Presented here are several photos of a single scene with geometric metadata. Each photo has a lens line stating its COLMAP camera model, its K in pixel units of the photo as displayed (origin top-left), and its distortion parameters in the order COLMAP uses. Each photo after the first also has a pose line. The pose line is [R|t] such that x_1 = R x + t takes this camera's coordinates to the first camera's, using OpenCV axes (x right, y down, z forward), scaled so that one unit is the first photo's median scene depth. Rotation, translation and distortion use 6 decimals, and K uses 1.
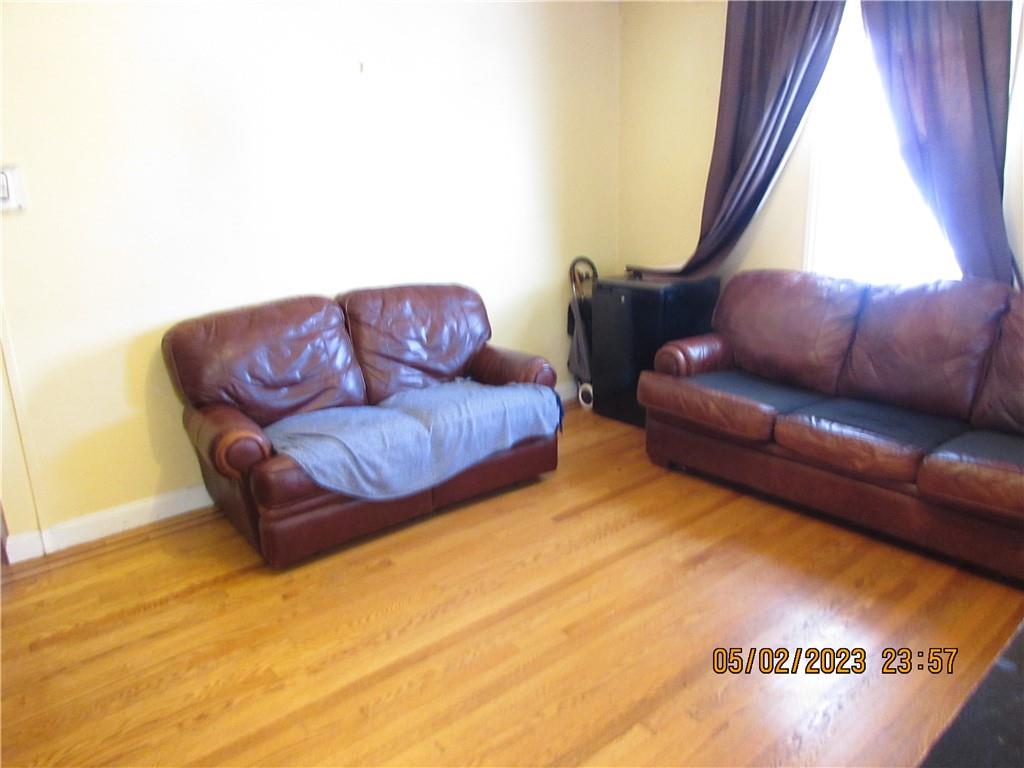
lens RADIAL K [[729.8, 0, 515.9], [0, 729.8, 380.8], [0, 0, 1]] dist [-0.023151, 0.010760]
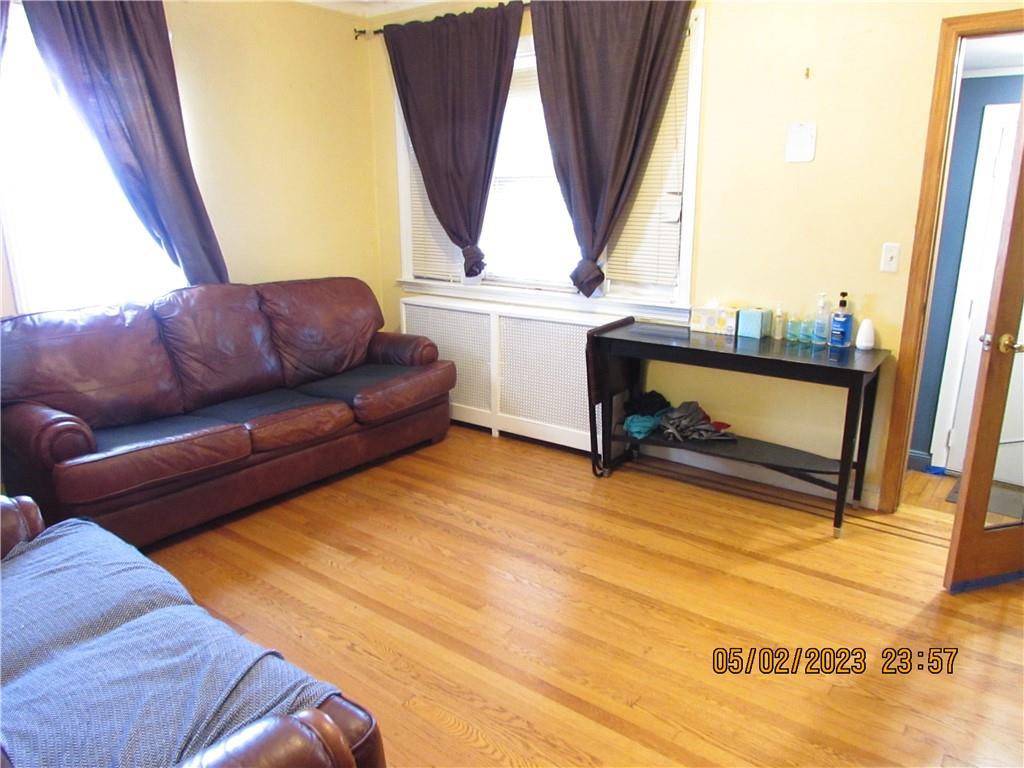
lens RADIAL K [[729.8, 0, 511.0], [0, 729.8, 386.9], [0, 0, 1]] dist [-0.023151, 0.010760]
pose [[-0.208553, -0.233536, 0.949719, -0.697537], [0.274149, 0.918181, 0.285983, -0.199961], [-0.938801, 0.320008, -0.127466, 0.764962]]
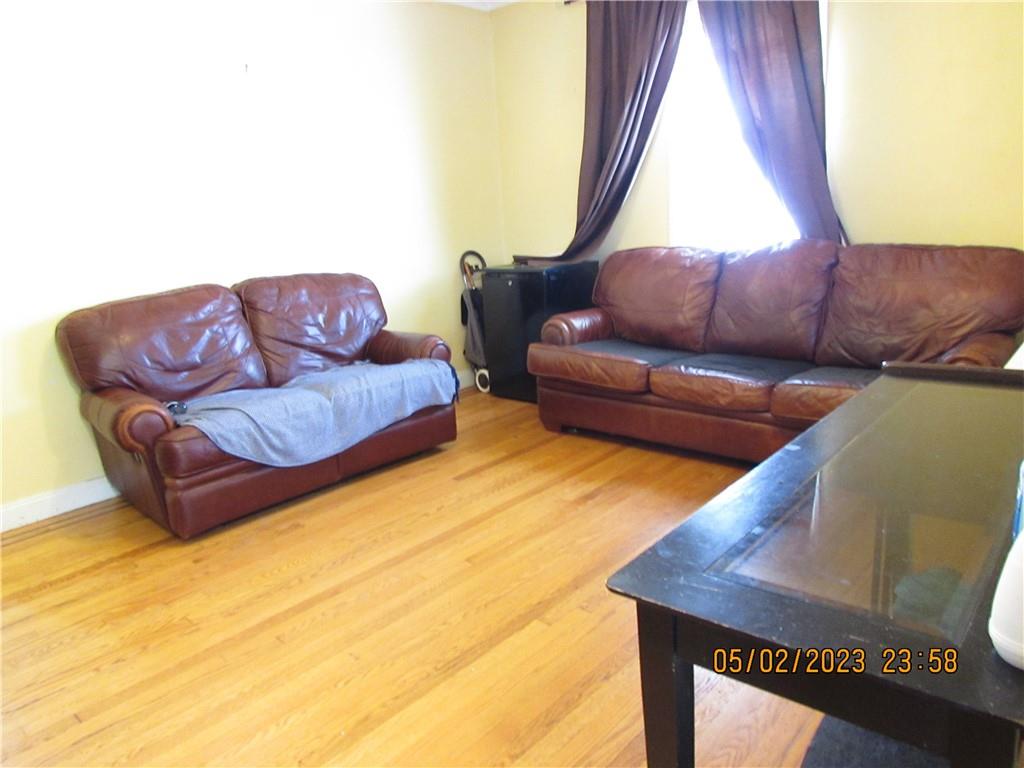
lens RADIAL K [[729.8, 0, 512.9], [0, 729.8, 378.6], [0, 0, 1]] dist [-0.023151, 0.010760]
pose [[0.990250, -0.060948, 0.125262, 0.011399], [0.066483, 0.996966, -0.040484, 0.095791], [-0.122414, 0.048417, 0.991297, -0.072307]]
